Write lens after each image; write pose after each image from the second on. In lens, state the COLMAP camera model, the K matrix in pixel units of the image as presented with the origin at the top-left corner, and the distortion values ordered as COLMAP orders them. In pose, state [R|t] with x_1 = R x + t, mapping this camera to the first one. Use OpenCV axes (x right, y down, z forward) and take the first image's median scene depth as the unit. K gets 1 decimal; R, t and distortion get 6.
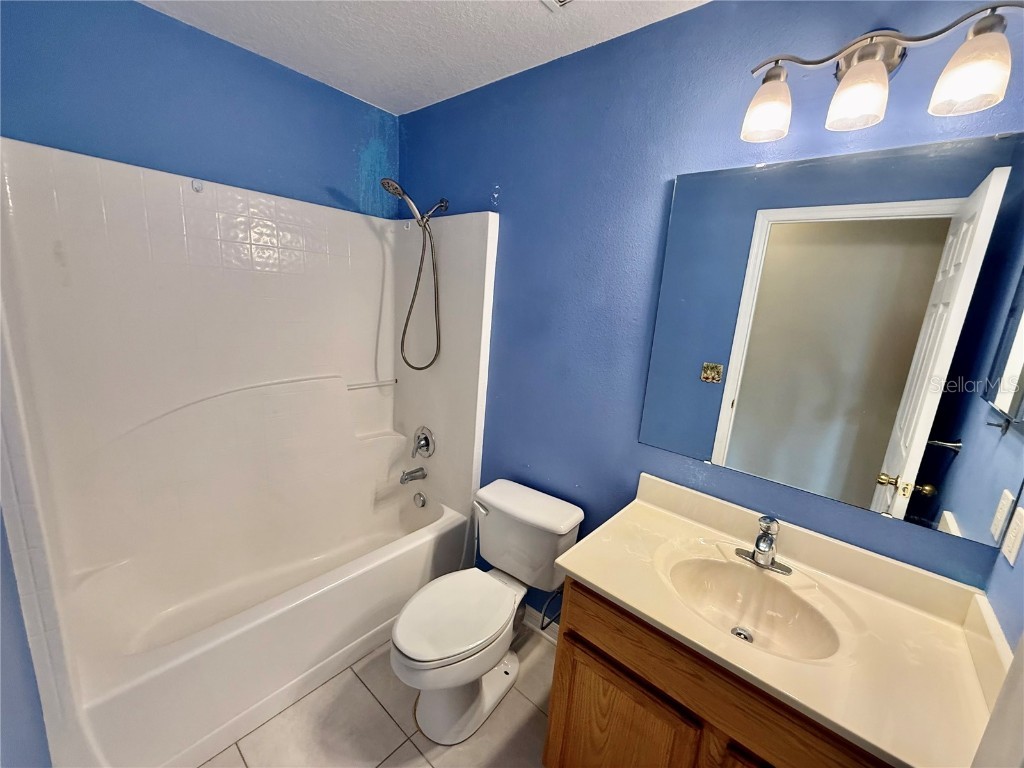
lens RADIAL K [[409.9, 0, 509.2], [0, 409.9, 383.9], [0, 0, 1]] dist [0.000359, -0.000320]
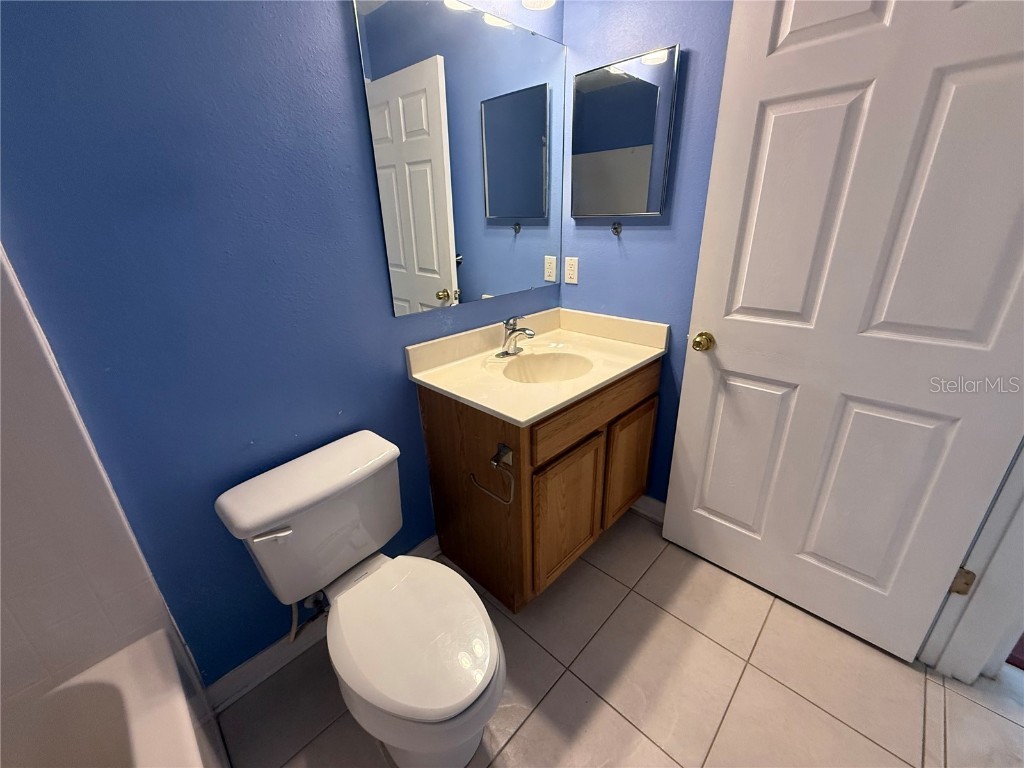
lens RADIAL K [[409.9, 0, 509.2], [0, 409.9, 383.9], [0, 0, 1]] dist [0.000359, -0.000320]
pose [[0.048709, -0.444760, 0.894324, -0.742235], [0.242758, 0.873810, 0.421336, -0.066770], [-0.968863, 0.196581, 0.150532, 0.893374]]
